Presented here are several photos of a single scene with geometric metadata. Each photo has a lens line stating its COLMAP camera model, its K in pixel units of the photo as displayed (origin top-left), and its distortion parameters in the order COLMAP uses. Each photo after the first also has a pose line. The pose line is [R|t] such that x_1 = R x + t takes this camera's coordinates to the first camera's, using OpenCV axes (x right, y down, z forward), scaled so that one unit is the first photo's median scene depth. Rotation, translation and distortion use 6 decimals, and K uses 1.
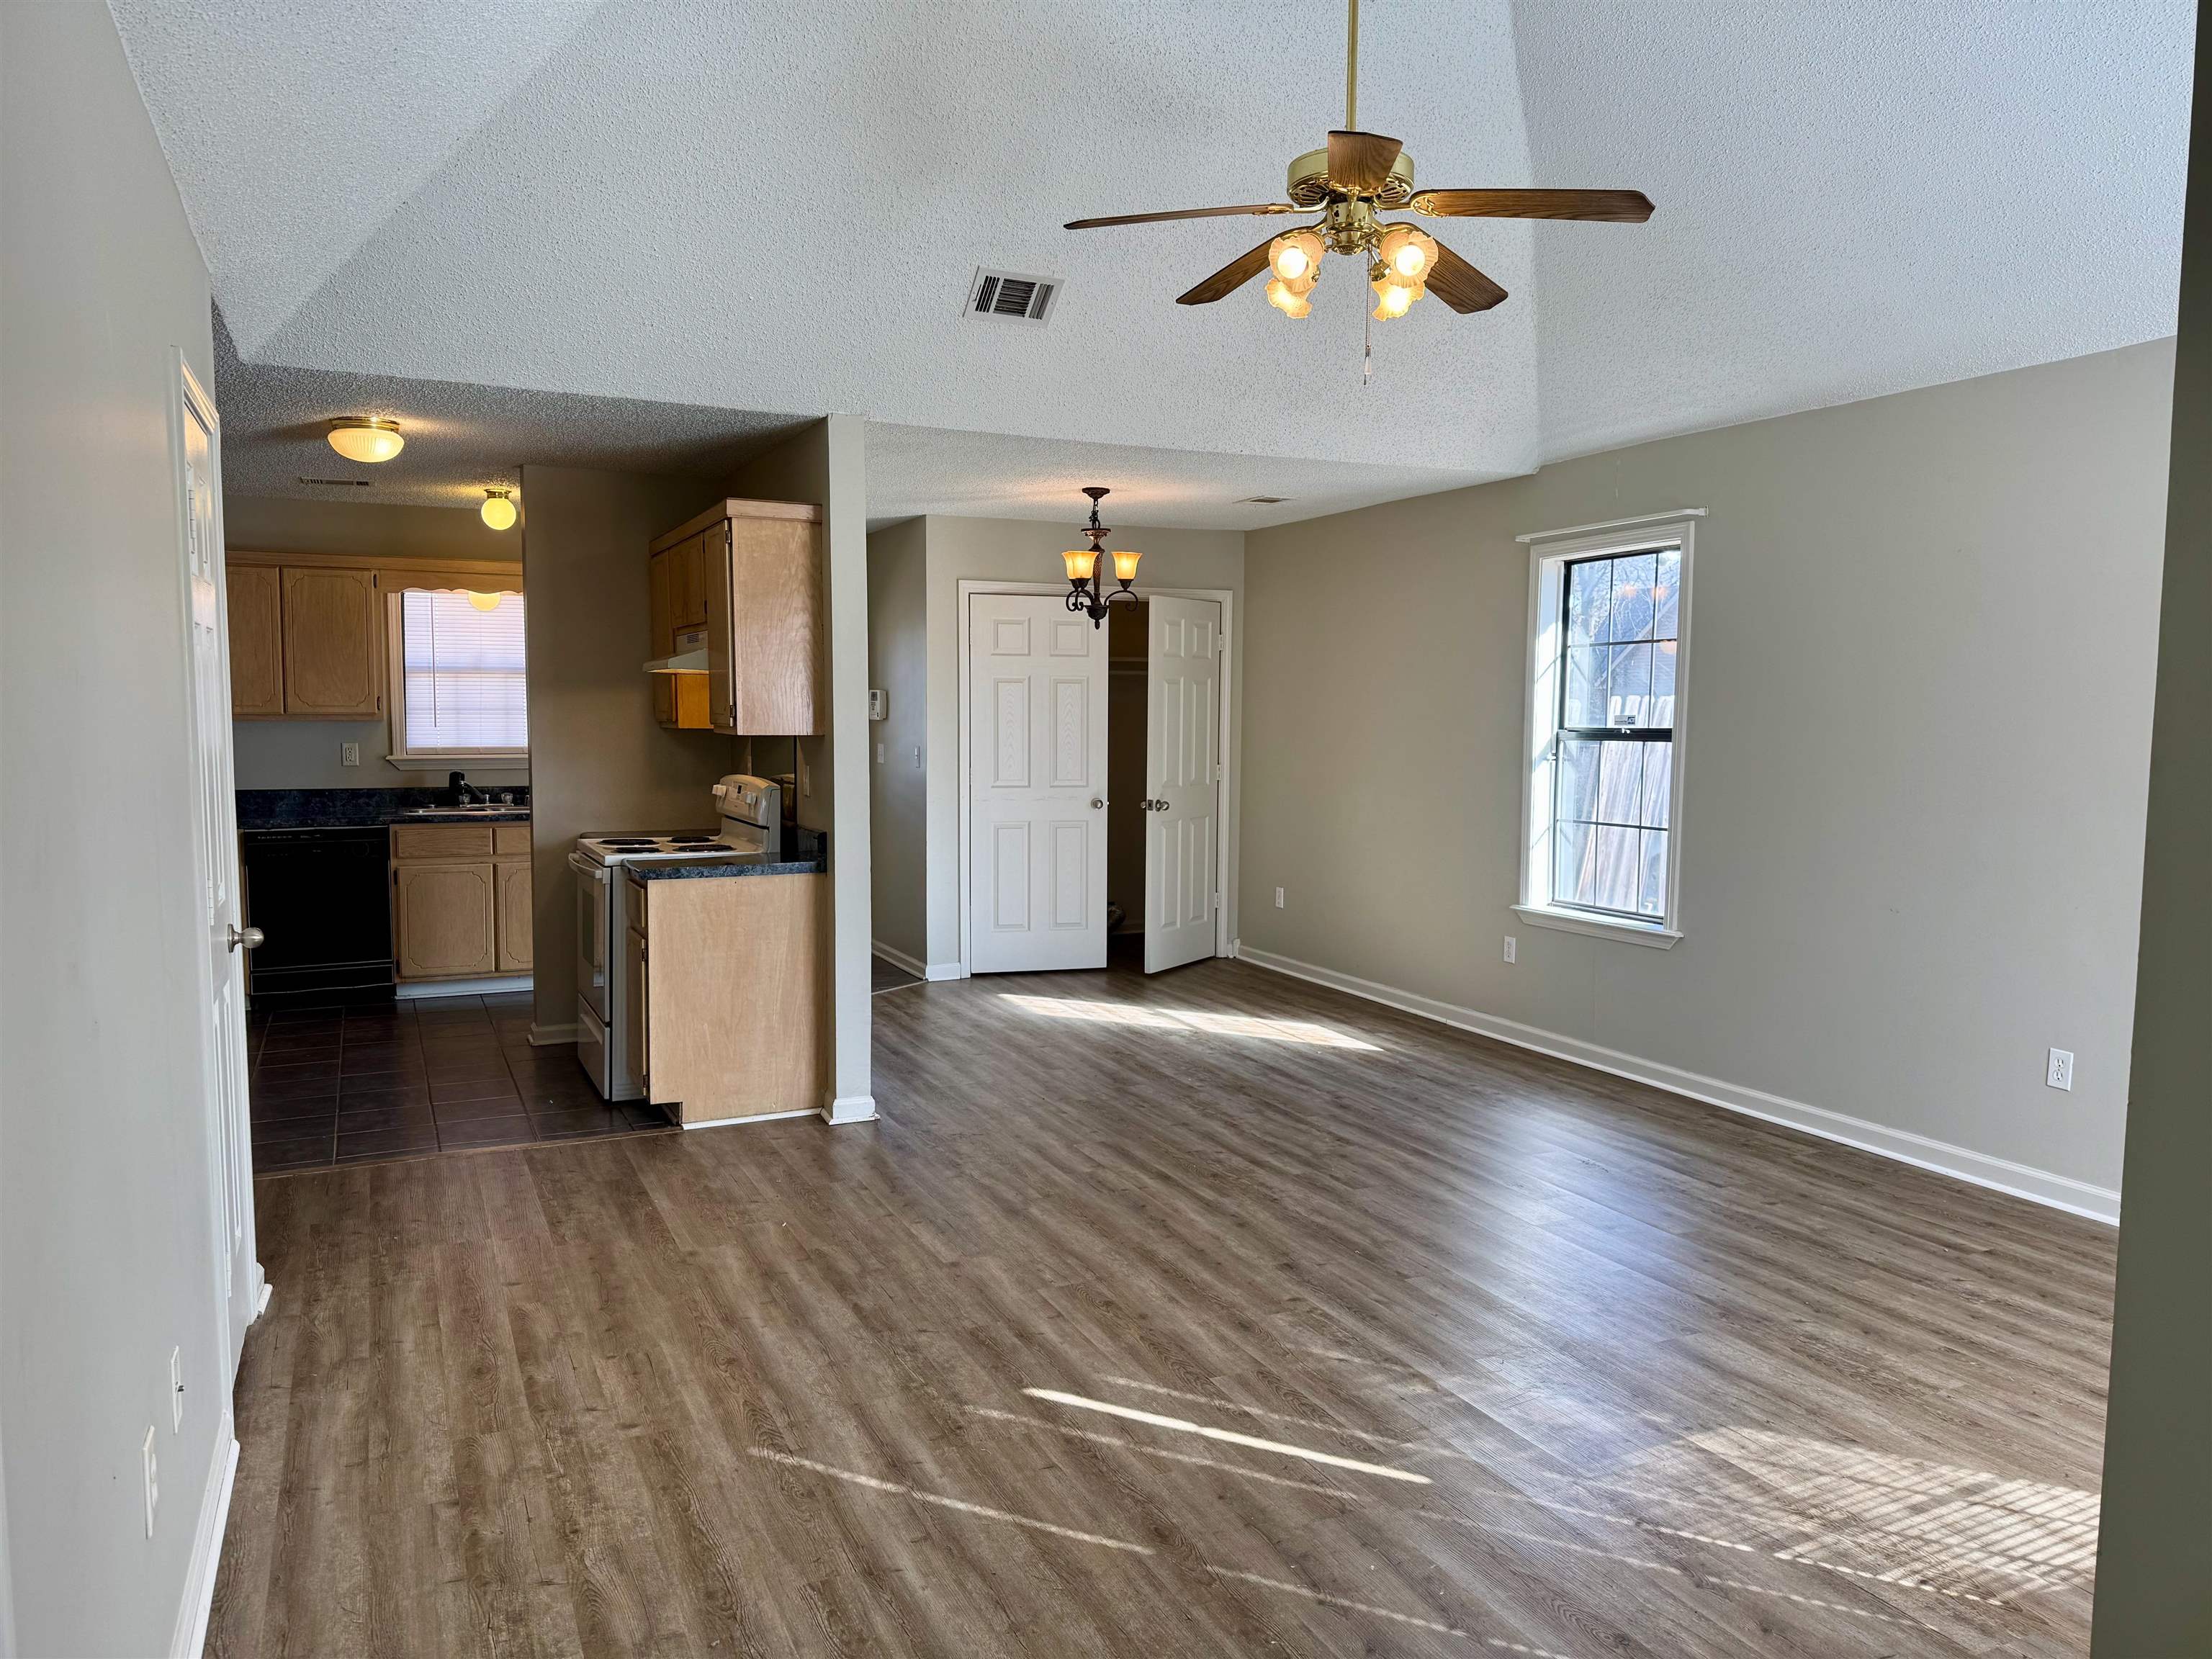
lens RADIAL K [[1534.8, 0, 1123.0], [0, 1534.8, 824.0], [0, 0, 1]] dist [0.024513, -0.007310]
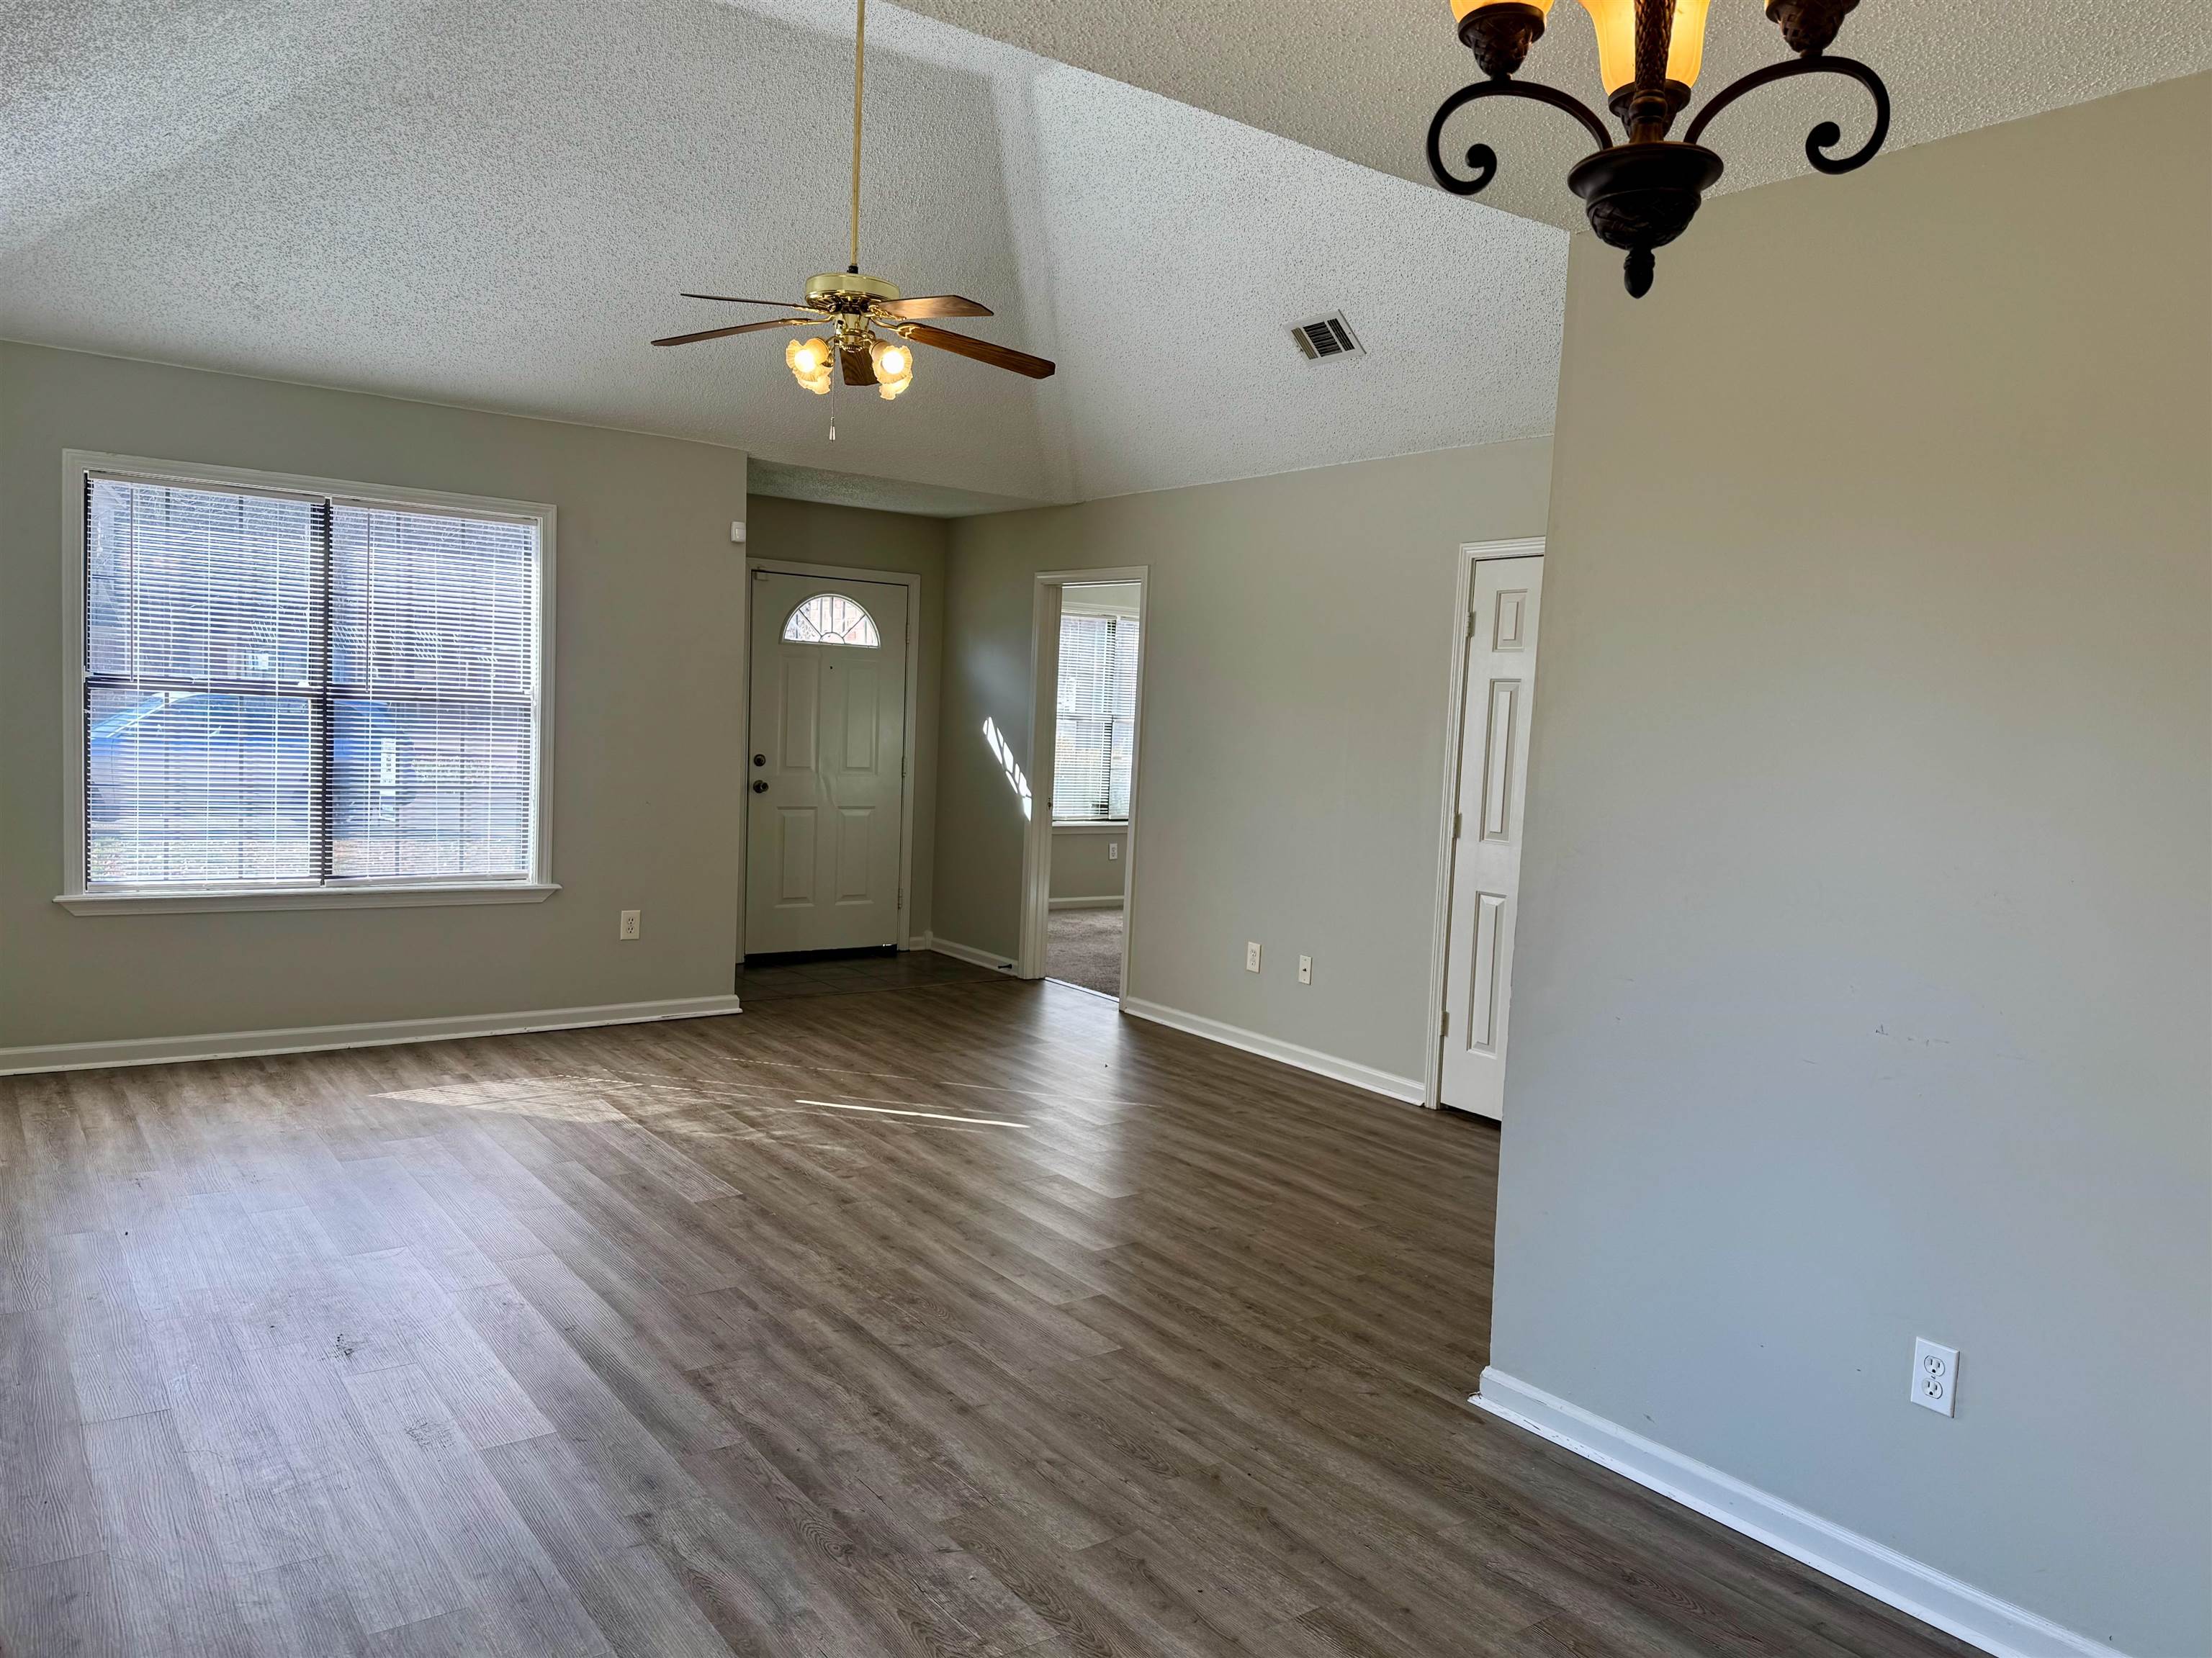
lens RADIAL K [[1534.7, 0, 1107.3], [0, 1534.7, 832.2], [0, 0, 1]] dist [0.024513, -0.007310]
pose [[-0.981678, -0.040199, -0.186261, 0.107337], [-0.069237, 0.985933, 0.152125, -0.115630], [0.177526, 0.162233, -0.970652, 1.585955]]
